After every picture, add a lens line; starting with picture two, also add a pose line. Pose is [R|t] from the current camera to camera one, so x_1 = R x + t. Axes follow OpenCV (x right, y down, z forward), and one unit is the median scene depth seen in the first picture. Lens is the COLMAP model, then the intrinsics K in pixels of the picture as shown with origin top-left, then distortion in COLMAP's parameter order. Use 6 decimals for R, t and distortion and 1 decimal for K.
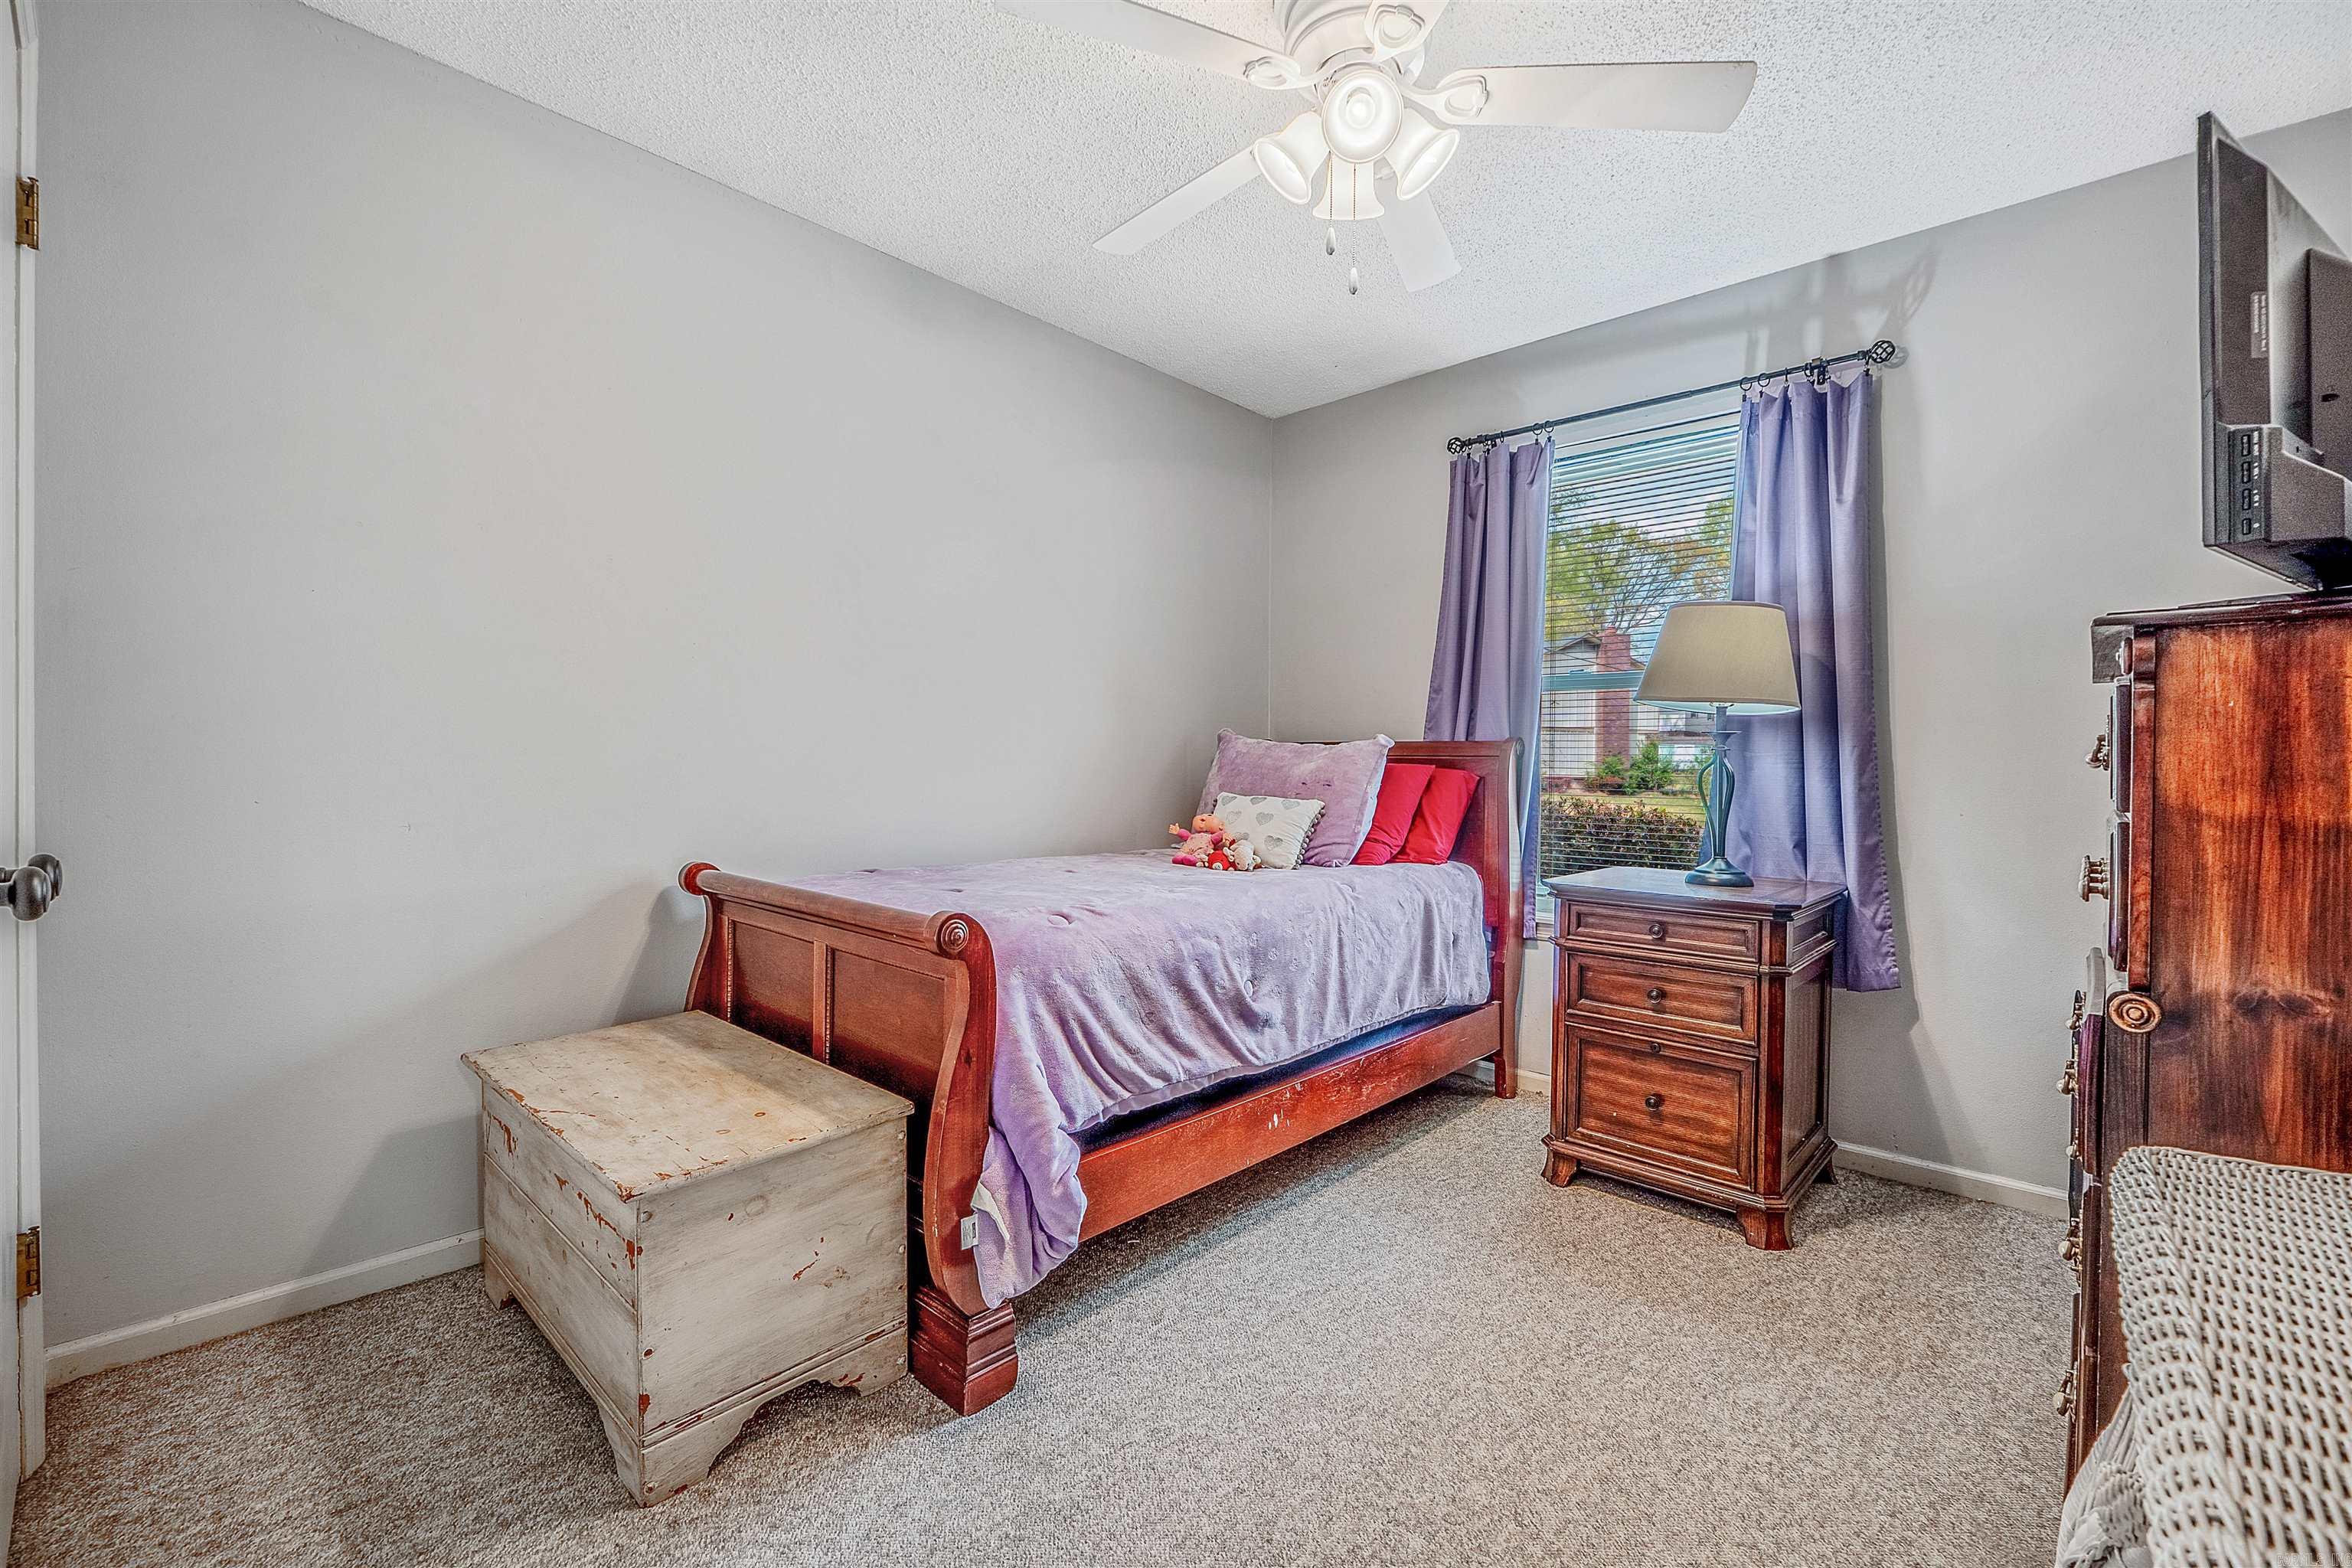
lens RADIAL K [[978.5, 0, 1176.2], [0, 978.5, 769.1], [0, 0, 1]] dist [-0.000053, 0.000025]
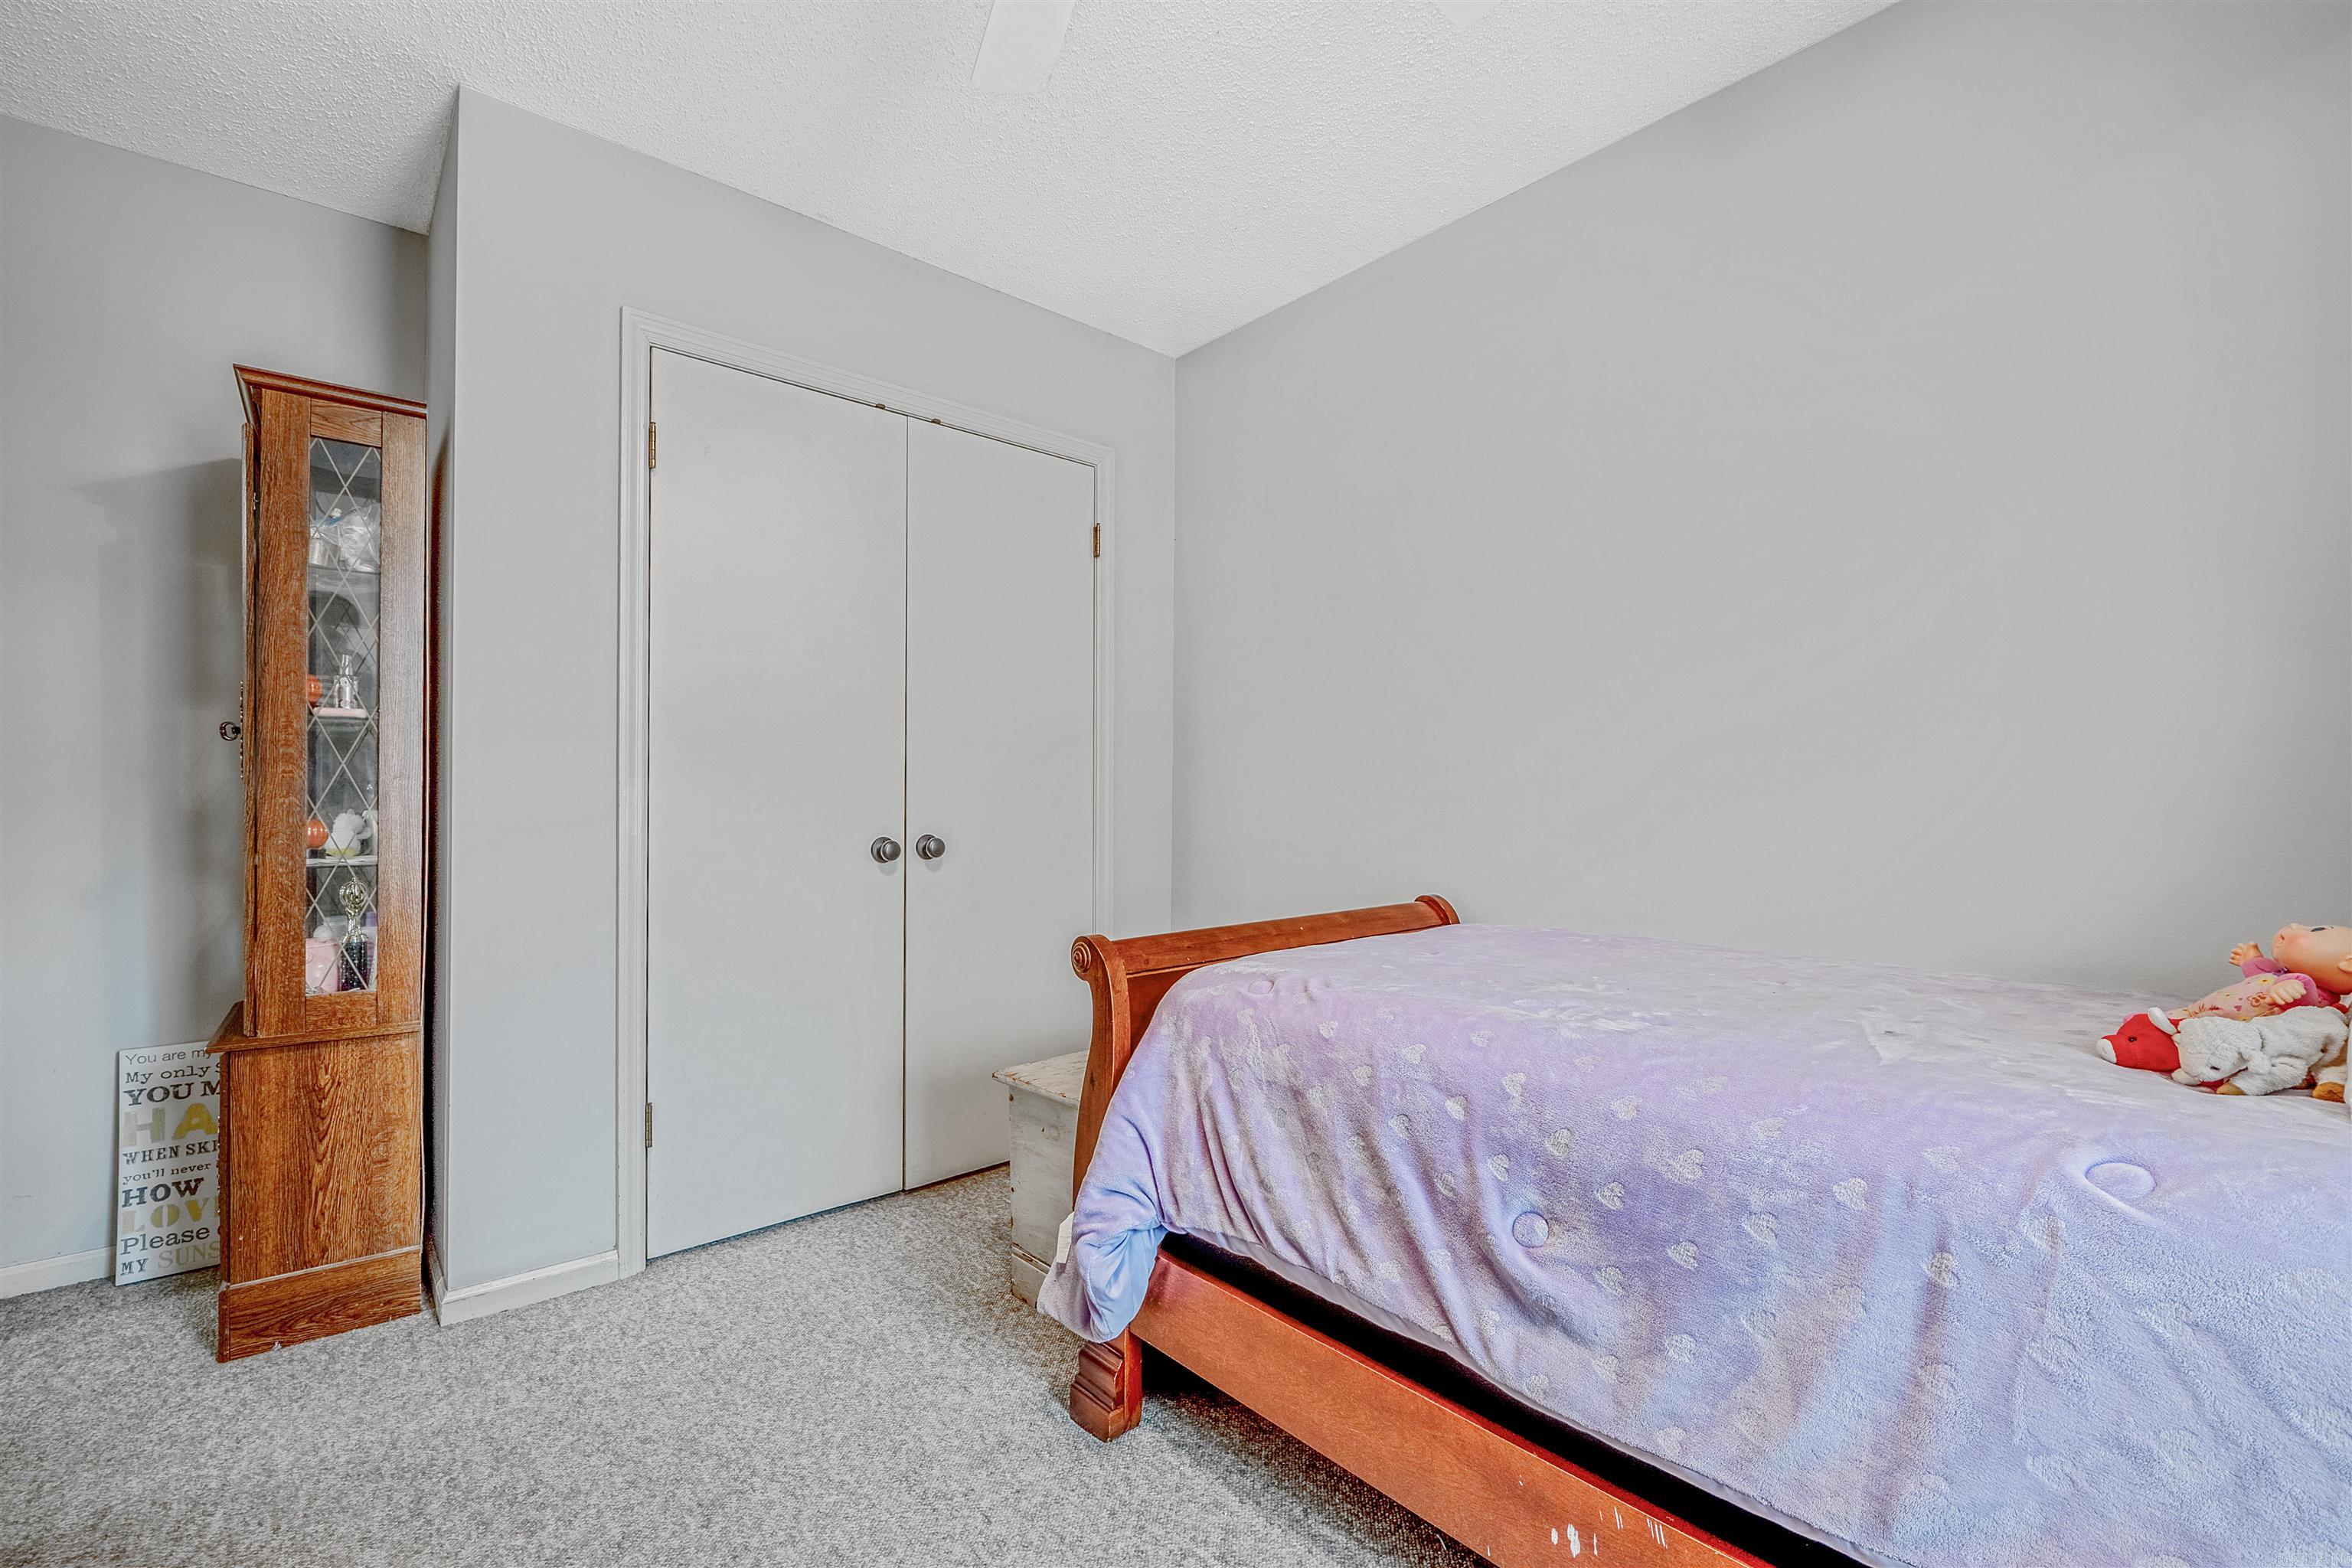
lens RADIAL K [[1036.2, 0, 1176.0], [0, 1036.2, 784.0], [0, 0, 1]] dist [-0.001877, -0.000171]
pose [[-0.107407, -0.025052, -0.993899, 0.657895], [-0.002321, 0.999686, -0.024947, 0.007365], [0.994212, -0.000373, -0.107431, 0.905504]]
